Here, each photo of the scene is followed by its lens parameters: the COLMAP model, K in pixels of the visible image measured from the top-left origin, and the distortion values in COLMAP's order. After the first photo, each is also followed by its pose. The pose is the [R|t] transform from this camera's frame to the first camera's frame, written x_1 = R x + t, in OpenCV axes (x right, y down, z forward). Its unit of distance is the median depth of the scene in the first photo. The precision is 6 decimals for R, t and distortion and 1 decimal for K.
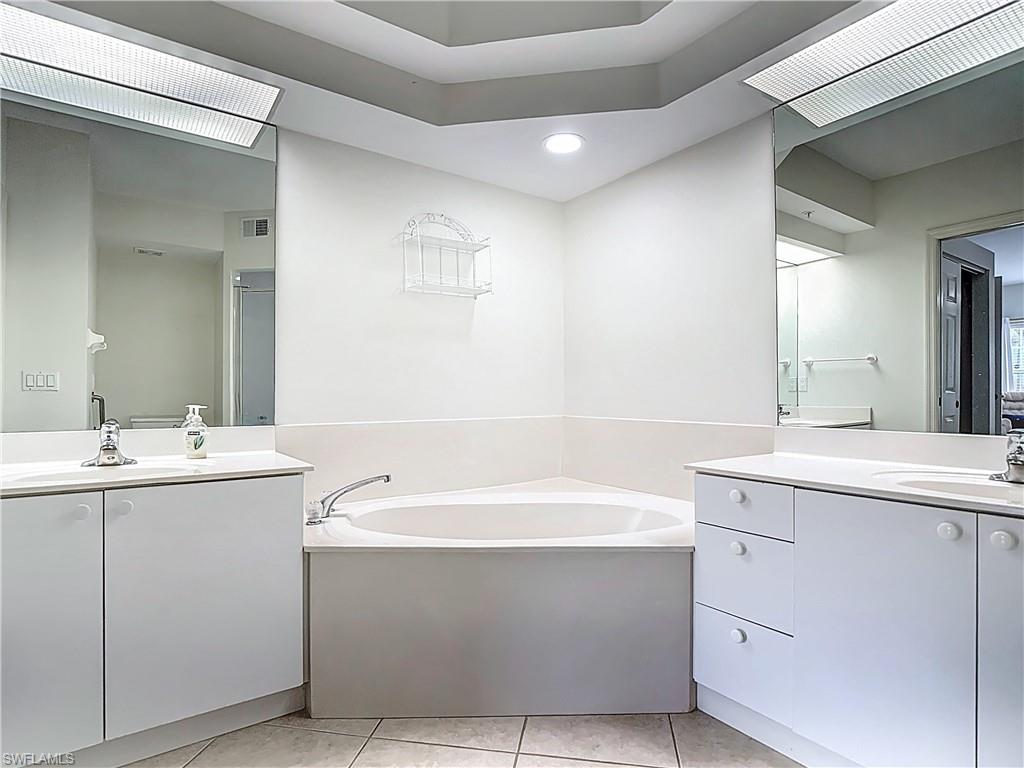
lens RADIAL K [[538.9, 0, 506.6], [0, 538.9, 394.3], [0, 0, 1]] dist [0.001511, -0.021382]
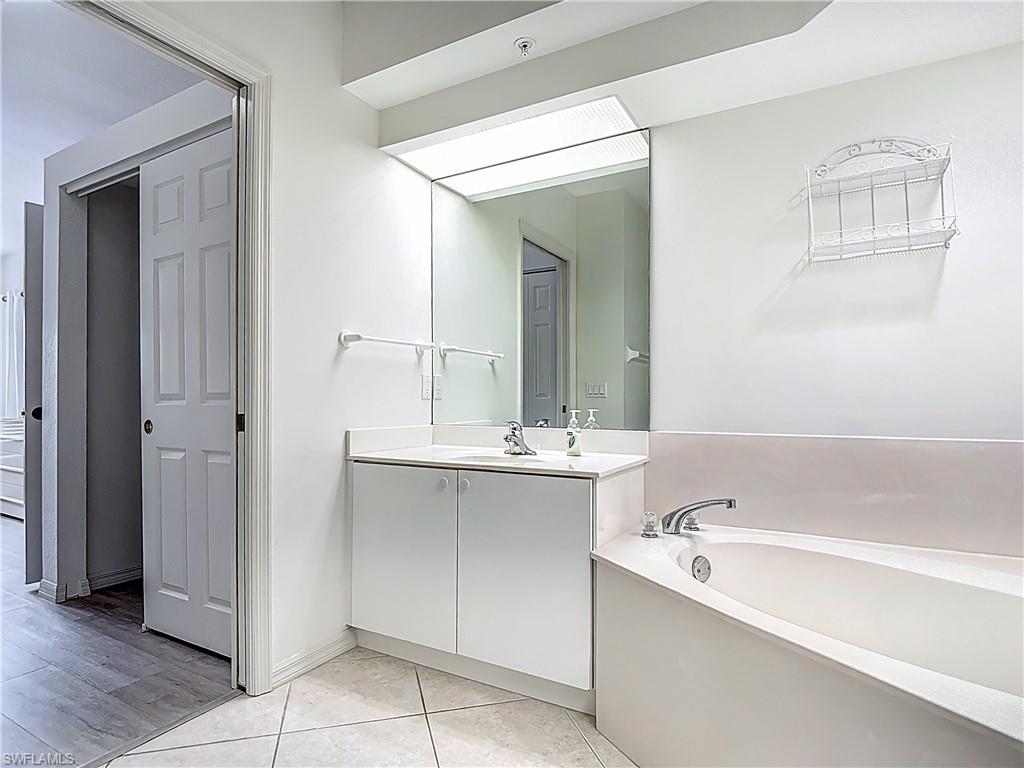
lens RADIAL K [[538.9, 0, 506.6], [0, 538.9, 394.3], [0, 0, 1]] dist [0.001511, -0.021382]
pose [[0.410561, -0.010595, -0.911772, 0.422812], [0.005365, 0.999943, -0.009204, -0.002690], [0.911817, -0.001113, 0.410595, 0.395909]]
